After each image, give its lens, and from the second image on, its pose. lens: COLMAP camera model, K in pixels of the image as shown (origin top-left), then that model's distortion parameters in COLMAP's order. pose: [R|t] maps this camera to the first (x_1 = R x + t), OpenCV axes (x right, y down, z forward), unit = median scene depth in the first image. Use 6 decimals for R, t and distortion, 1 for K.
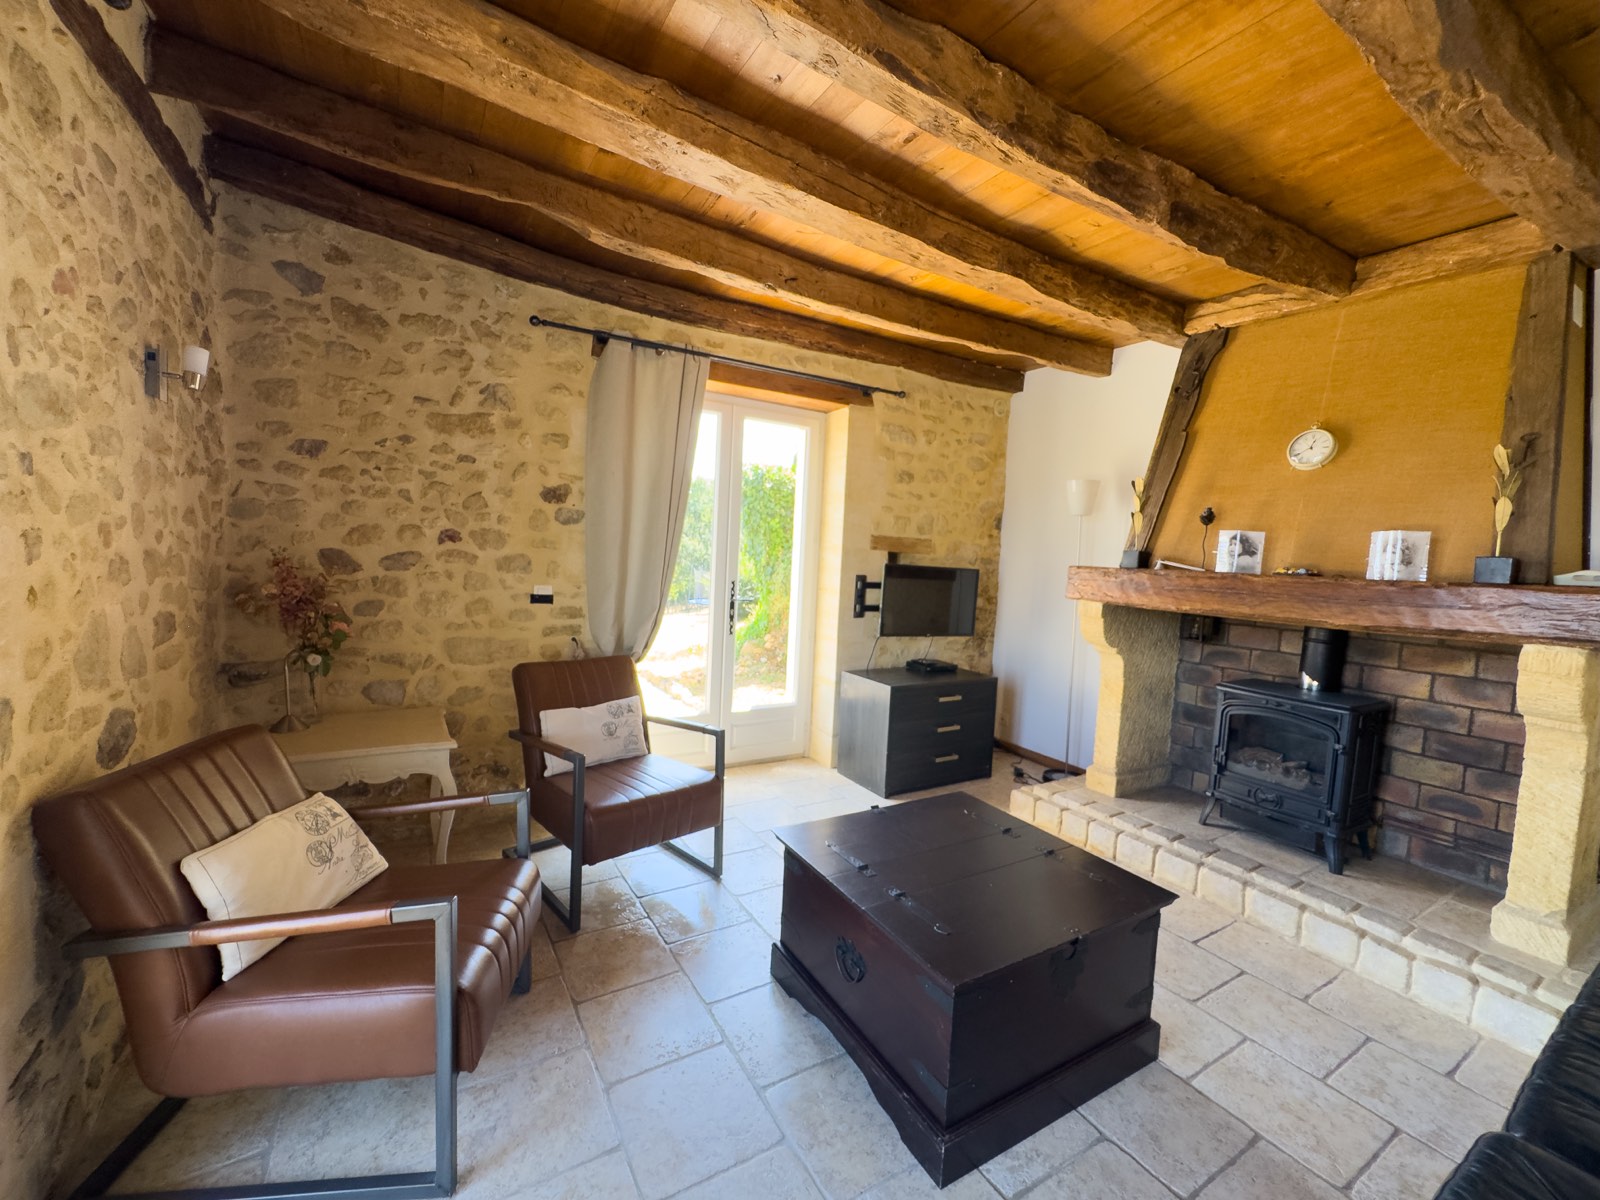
lens RADIAL K [[648.0, 0, 809.7], [0, 648.0, 603.5], [0, 0, 1]] dist [-0.014585, -0.000266]
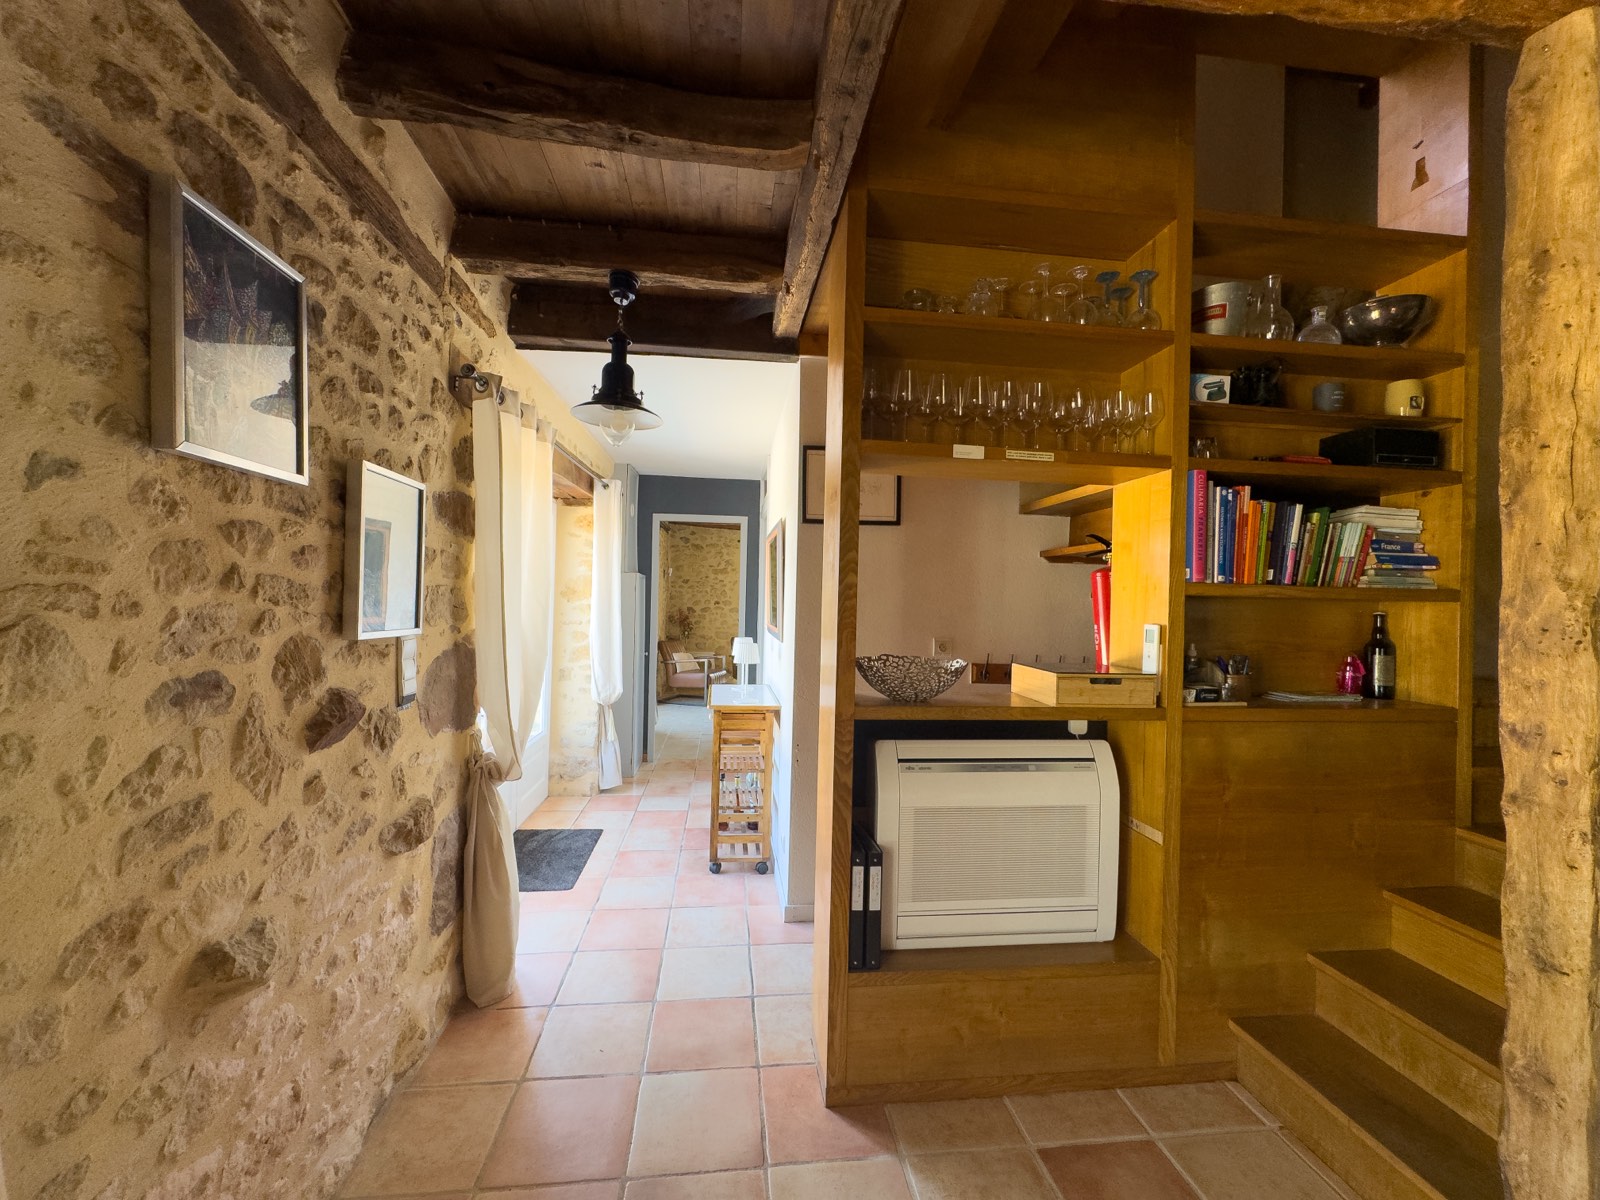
lens RADIAL K [[648.0, 0, 796.6], [0, 648.0, 603.6], [0, 0, 1]] dist [-0.014585, -0.000266]
pose [[0.906971, -0.024159, -0.420499, 1.426847], [-0.010296, 0.996784, -0.079476, 0.191420], [0.421067, 0.076412, 0.903805, -2.175857]]
